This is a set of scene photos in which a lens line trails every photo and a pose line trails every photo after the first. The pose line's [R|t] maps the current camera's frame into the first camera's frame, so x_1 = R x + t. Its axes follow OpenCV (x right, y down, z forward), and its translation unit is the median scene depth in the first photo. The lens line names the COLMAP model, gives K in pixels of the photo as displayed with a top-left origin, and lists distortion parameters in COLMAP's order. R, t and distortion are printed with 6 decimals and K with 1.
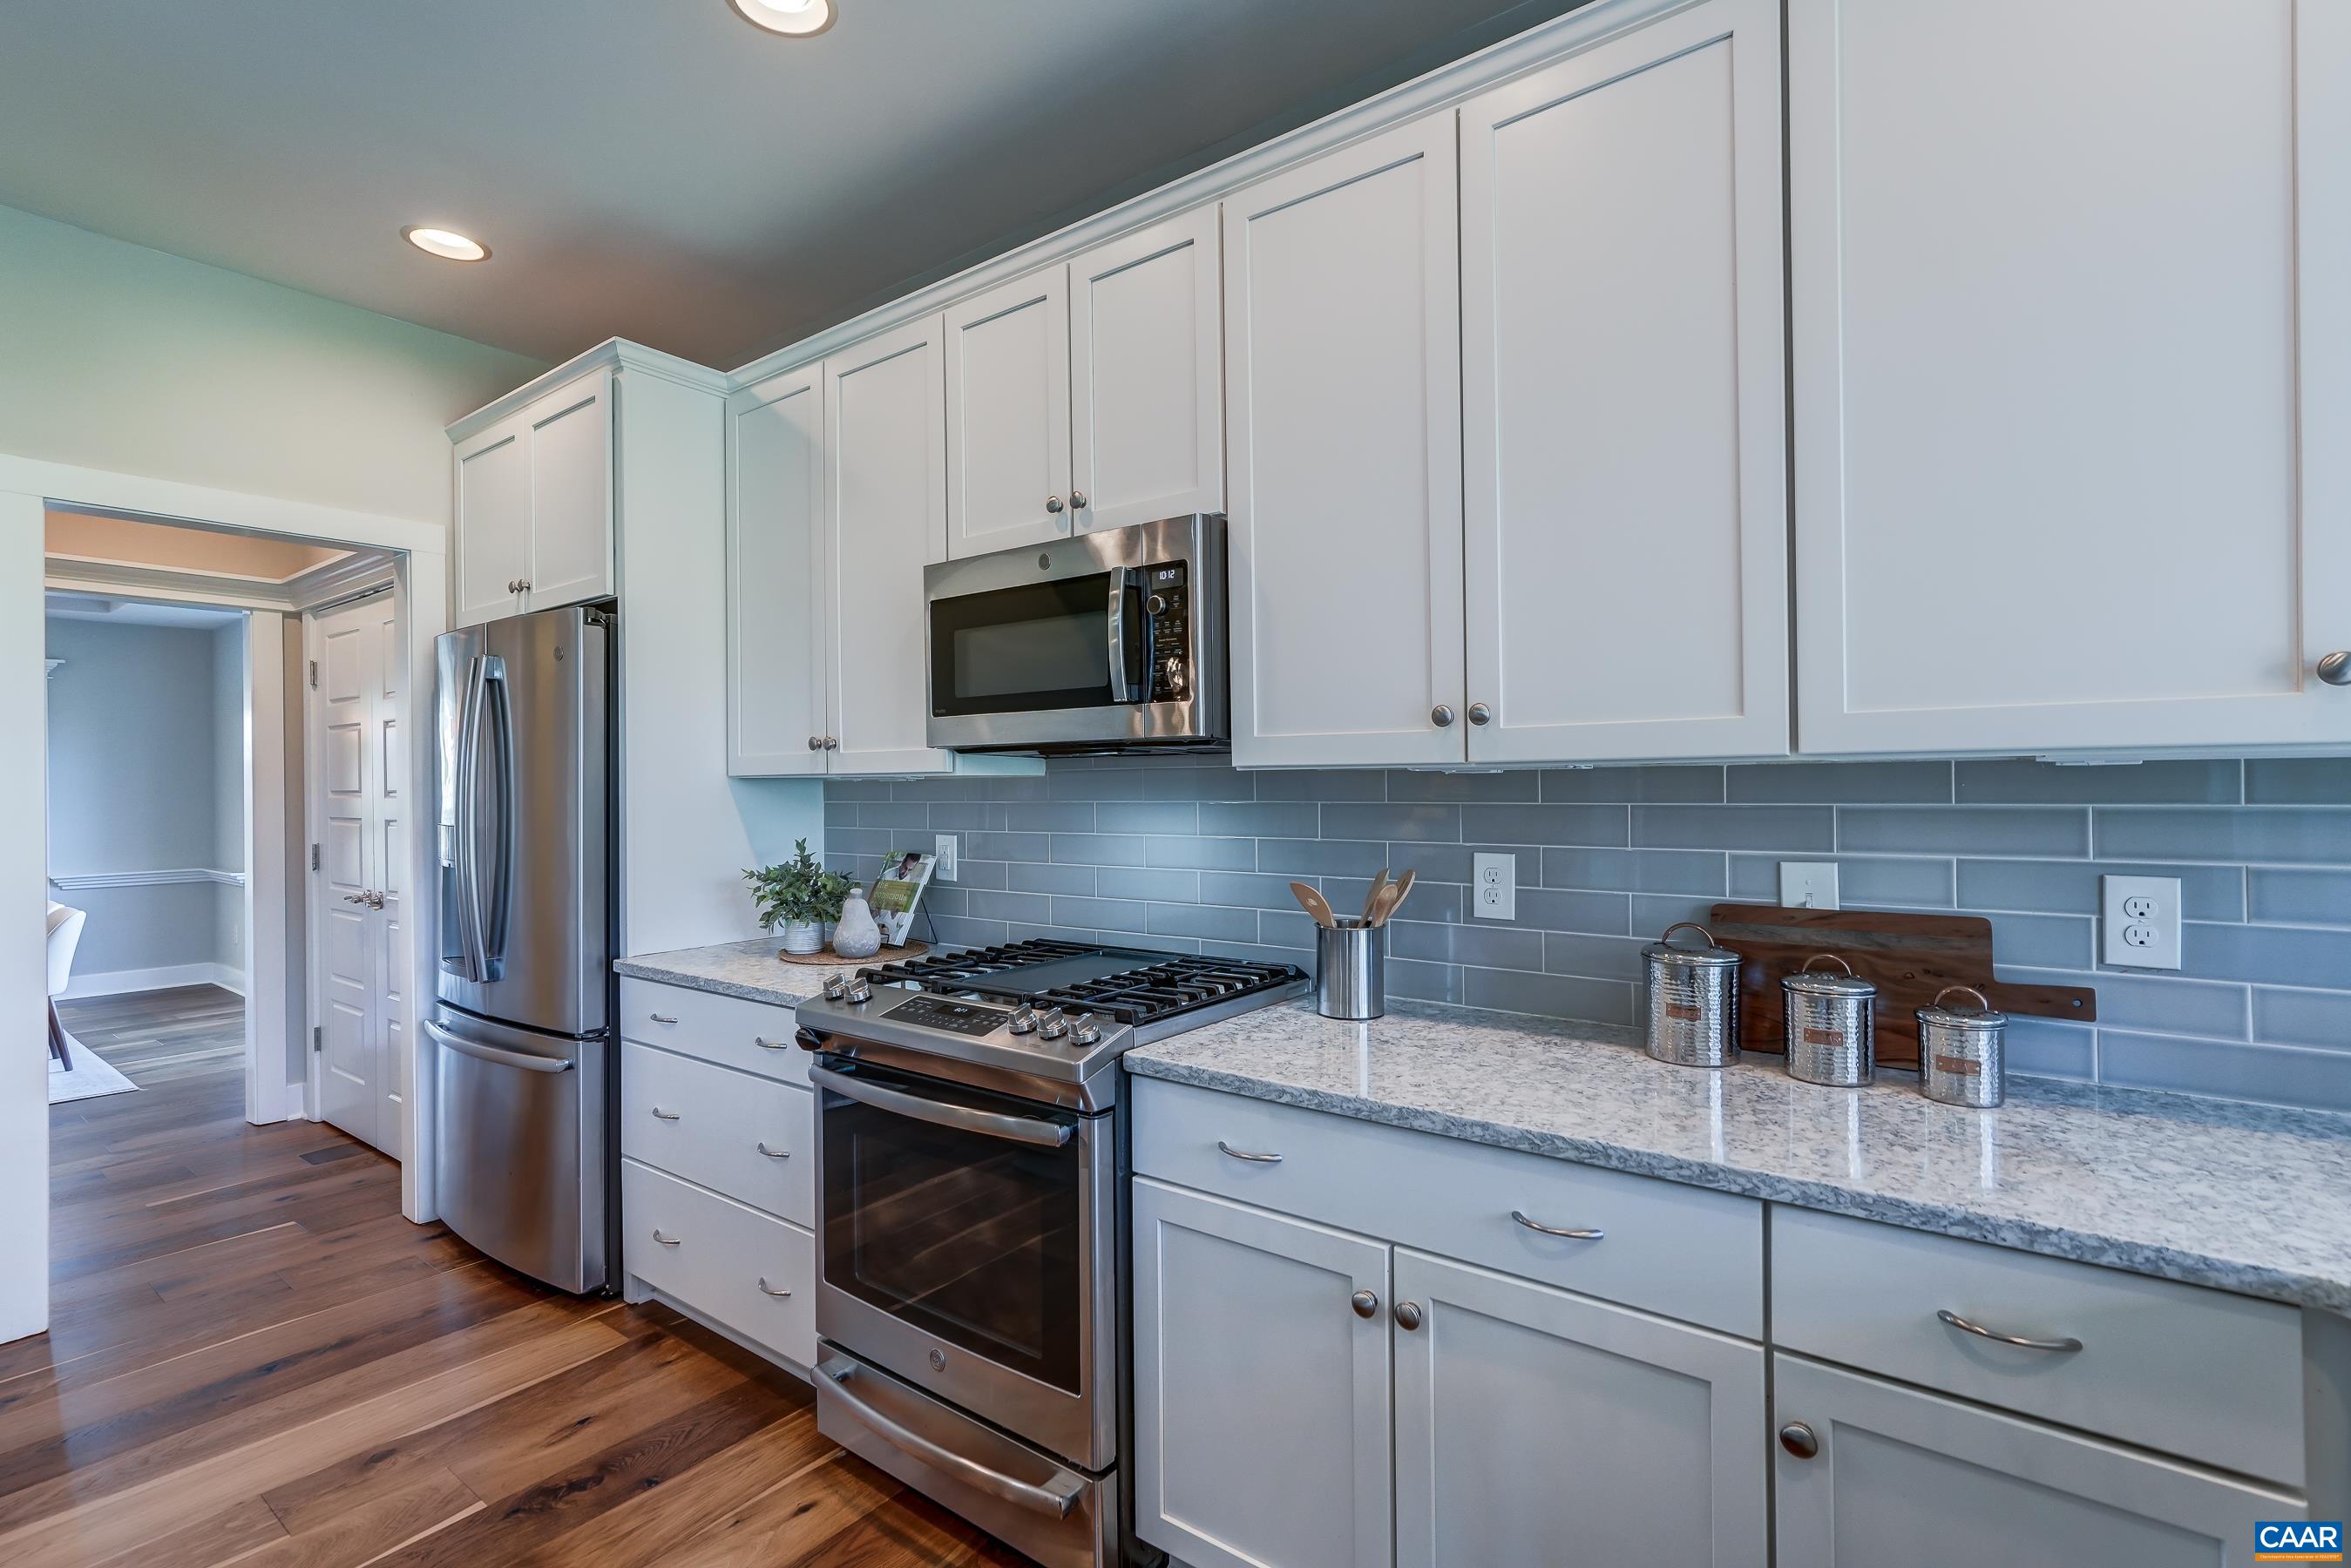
lens RADIAL K [[1074.2, 0, 1175.5], [0, 1074.2, 784.0], [0, 0, 1]] dist [0.003780, 0.000798]
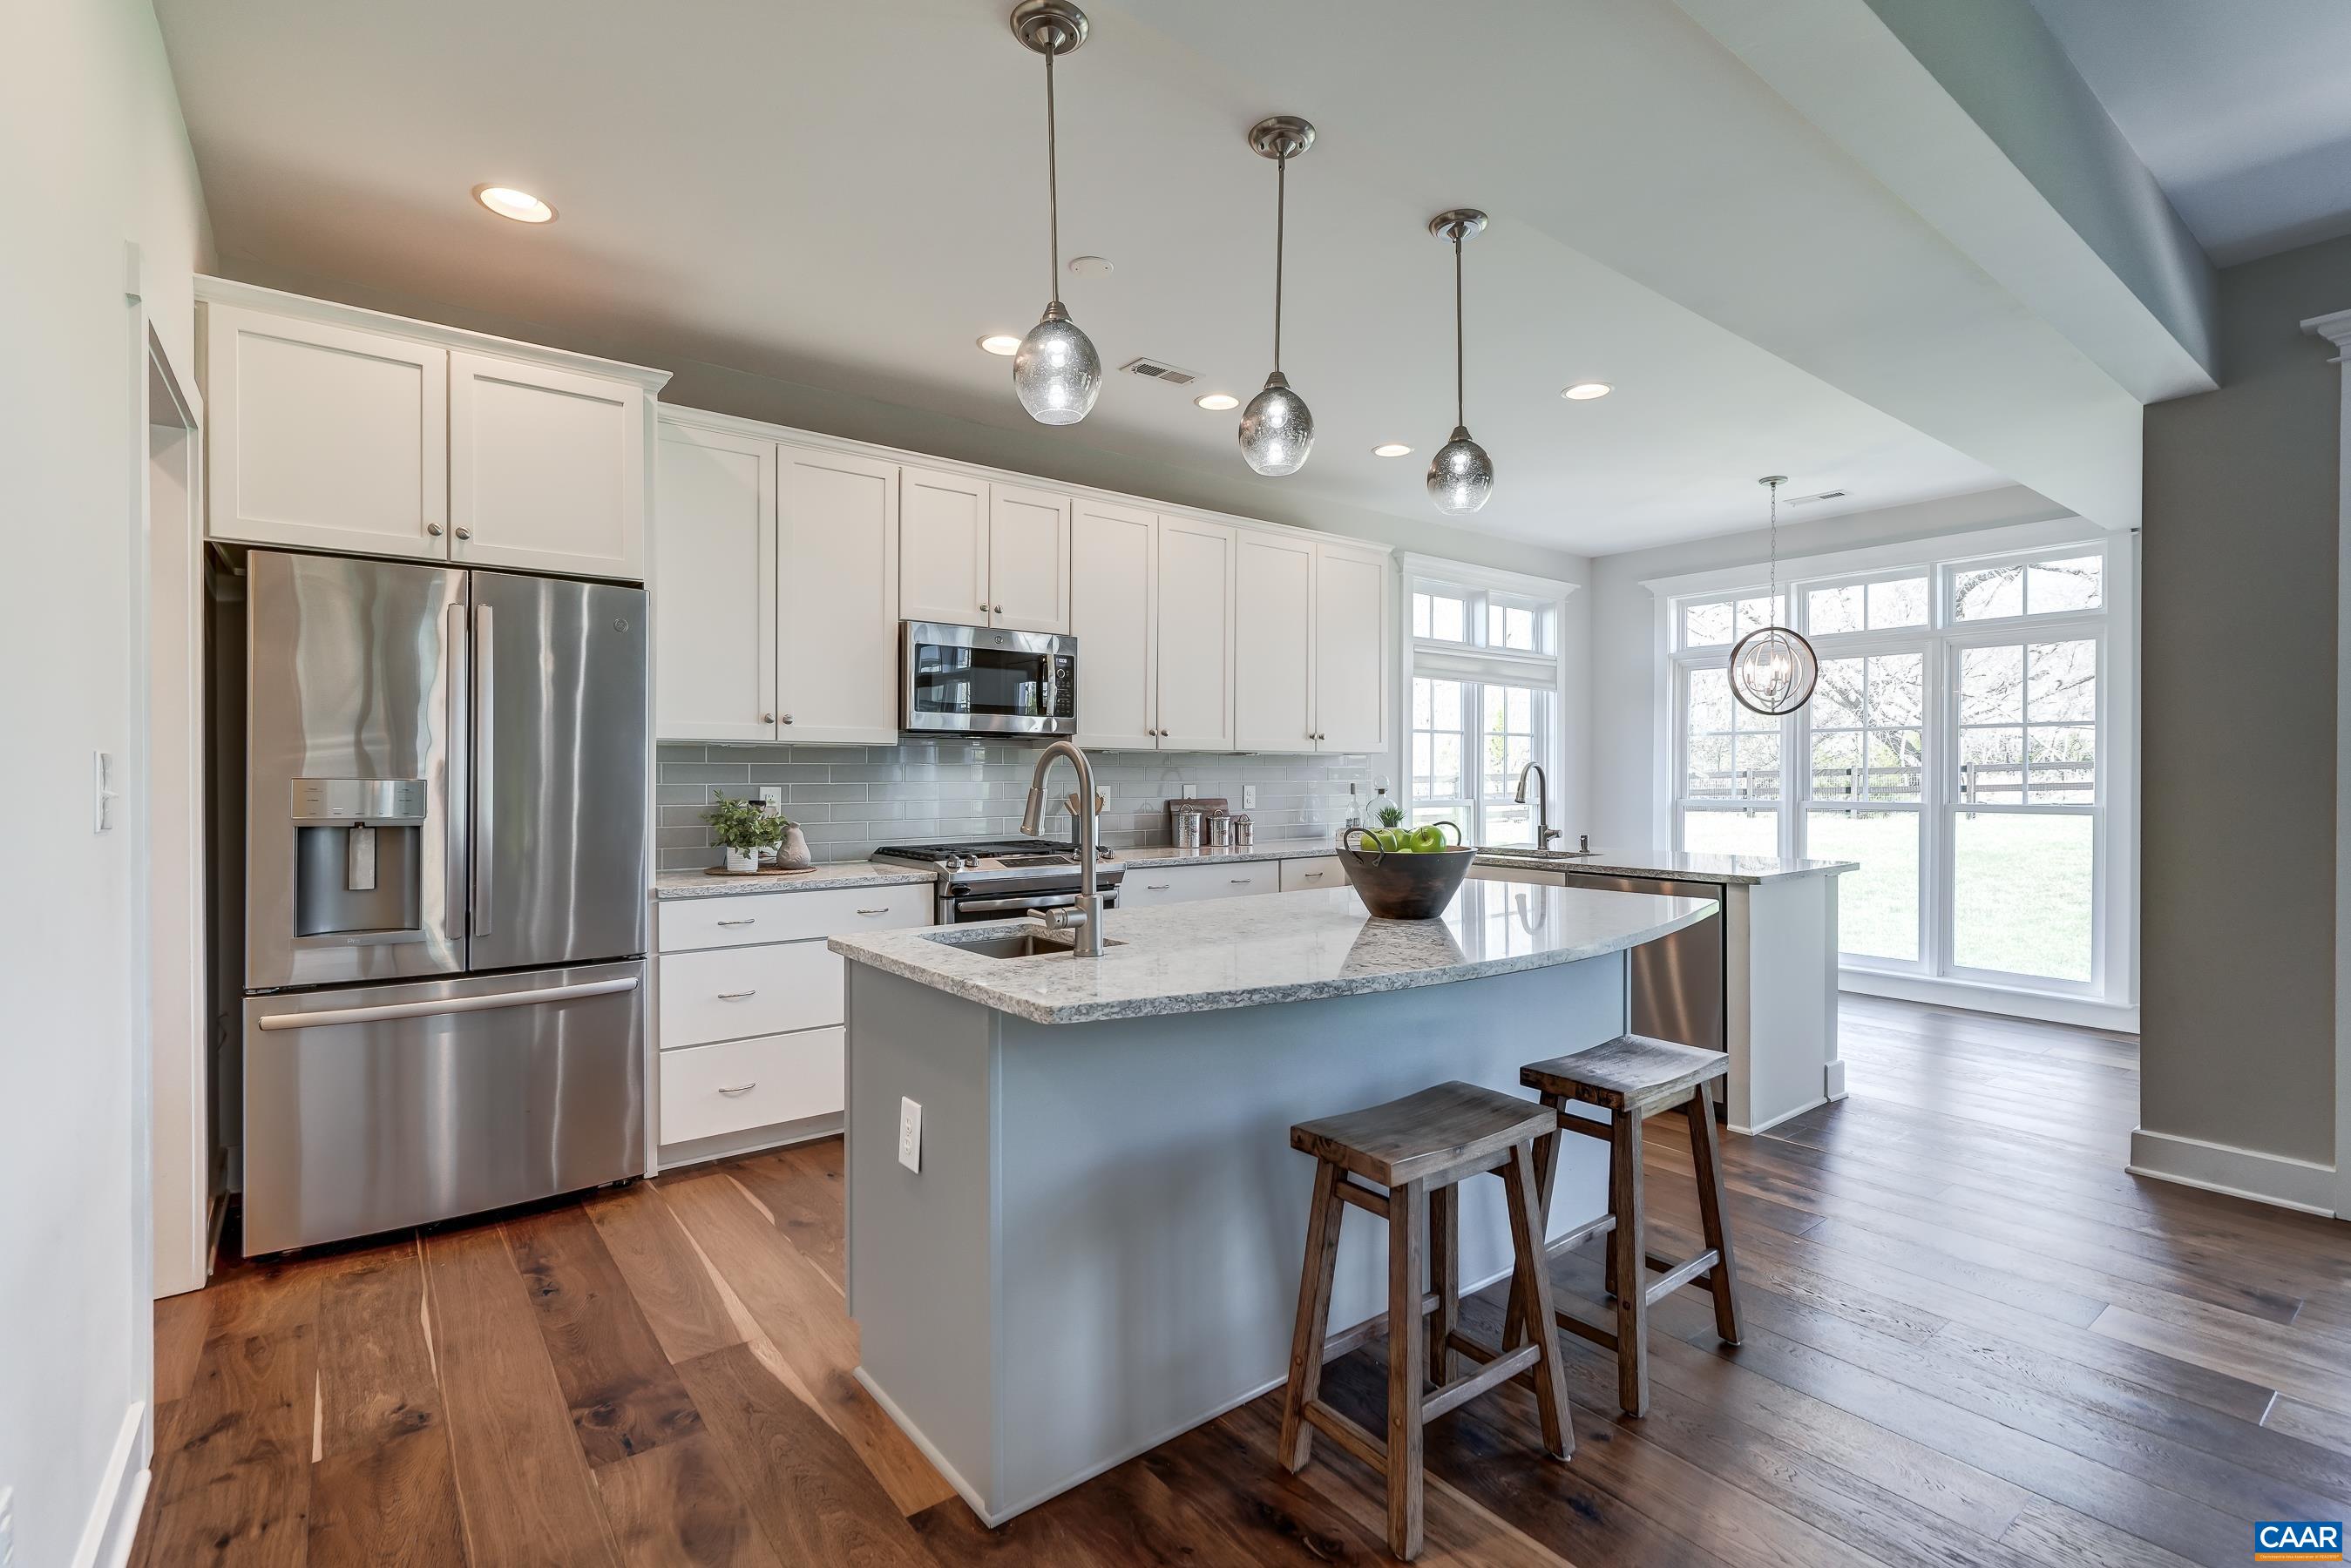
lens RADIAL K [[1074.2, 0, 1175.5], [0, 1074.2, 784.0], [0, 0, 1]] dist [0.003780, 0.000798]
pose [[0.271452, -0.002183, 0.962450, -1.756619], [-0.006519, 0.999970, 0.004107, 0.044447], [-0.962430, -0.007389, 0.271429, 0.143534]]
